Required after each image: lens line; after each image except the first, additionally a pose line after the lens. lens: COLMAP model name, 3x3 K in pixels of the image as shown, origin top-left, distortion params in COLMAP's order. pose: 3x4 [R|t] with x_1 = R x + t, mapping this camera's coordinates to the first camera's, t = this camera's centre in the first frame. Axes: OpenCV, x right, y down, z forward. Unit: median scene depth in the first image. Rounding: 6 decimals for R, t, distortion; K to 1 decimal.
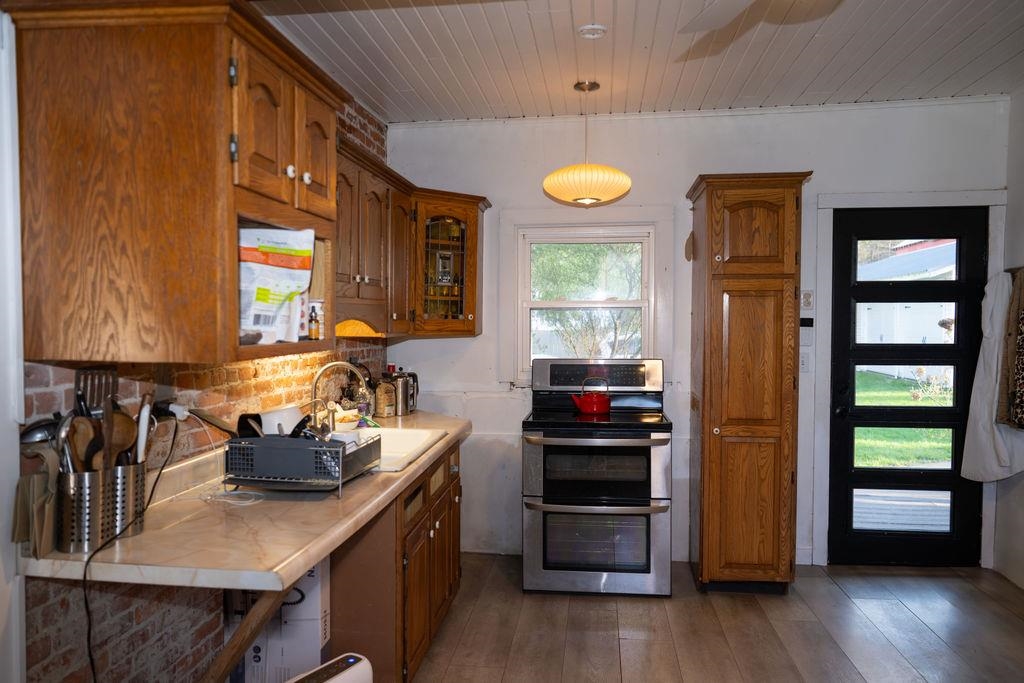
lens RADIAL K [[726.5, 0, 598.7], [0, 726.5, 336.7], [0, 0, 1]] dist [0.003554, 0.001969]
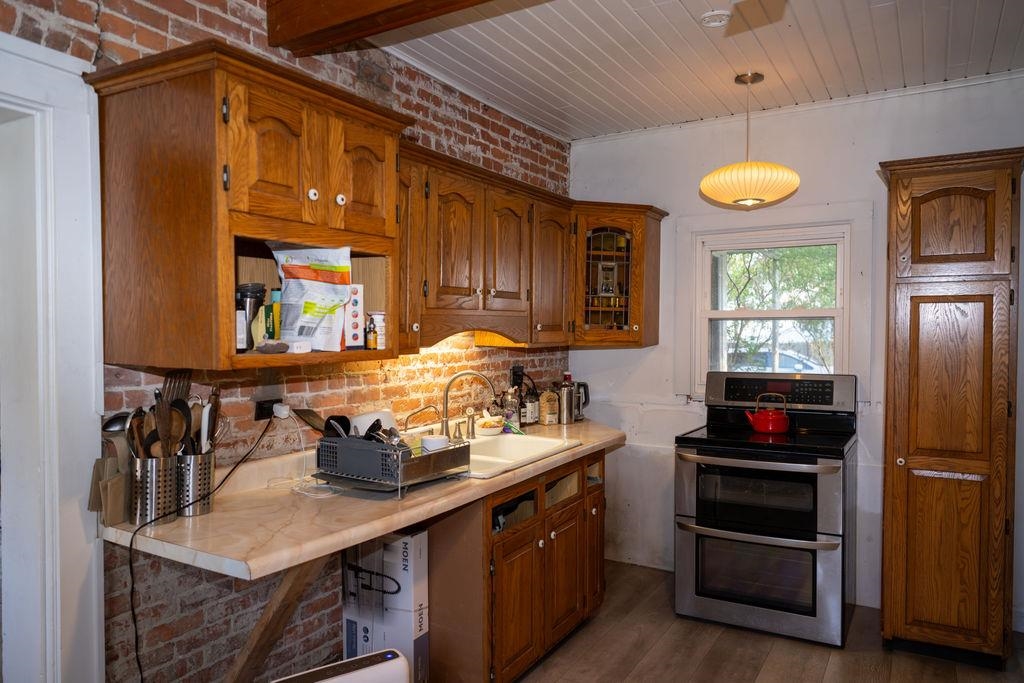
lens RADIAL K [[726.5, 0, 512.4], [0, 726.5, 338.8], [0, 0, 1]] dist [0.003554, 0.001969]
pose [[0.917052, 0.005309, -0.398732, 0.103316], [-0.009980, 0.999904, -0.009639, -0.001442], [0.398642, 0.012818, 0.917017, 0.045344]]
